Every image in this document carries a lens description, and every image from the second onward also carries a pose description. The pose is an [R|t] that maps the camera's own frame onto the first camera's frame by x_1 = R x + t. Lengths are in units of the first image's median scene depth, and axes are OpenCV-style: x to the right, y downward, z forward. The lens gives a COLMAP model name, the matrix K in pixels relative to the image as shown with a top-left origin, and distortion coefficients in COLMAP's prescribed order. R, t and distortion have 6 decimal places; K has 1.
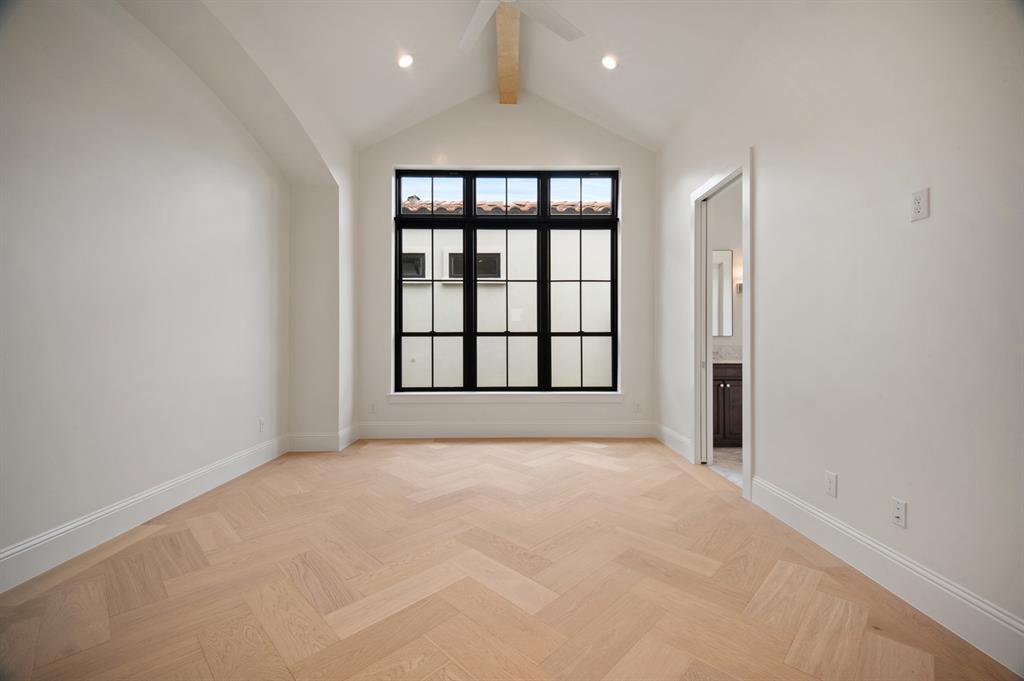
lens RADIAL K [[424.4, 0, 525.3], [0, 424.4, 337.0], [0, 0, 1]] dist [0.001793, -0.004172]
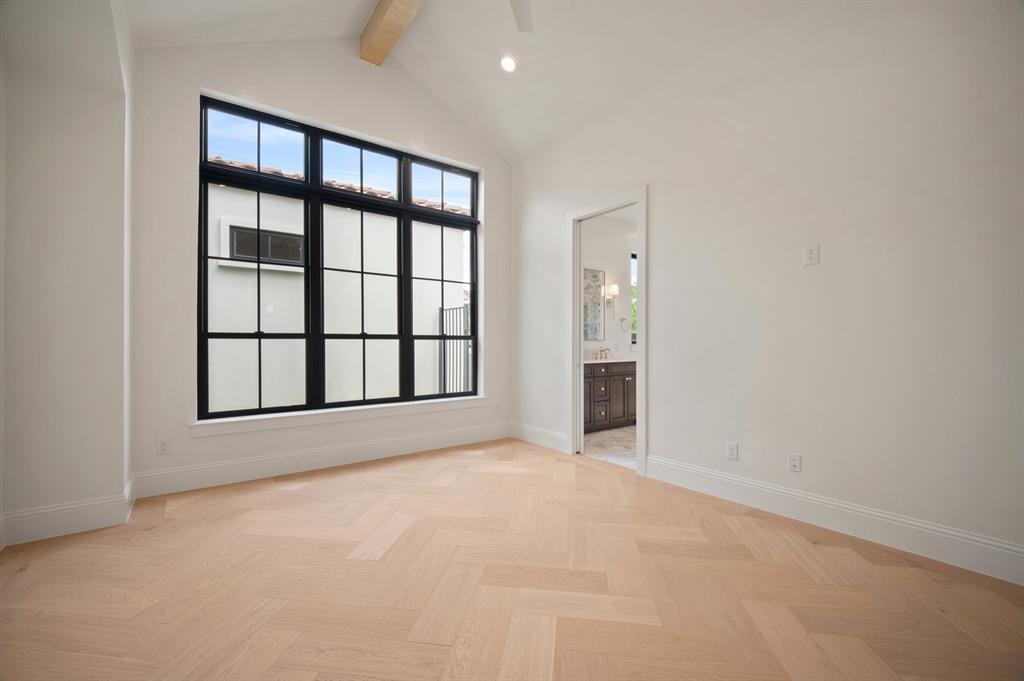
lens RADIAL K [[424.4, 0, 521.4], [0, 424.4, 342.2], [0, 0, 1]] dist [0.001793, -0.004172]
pose [[0.807666, 0.001356, 0.589639, -0.287537], [-0.006001, 0.999964, 0.005919, -0.002672], [-0.589610, -0.008319, 0.807645, 0.139499]]
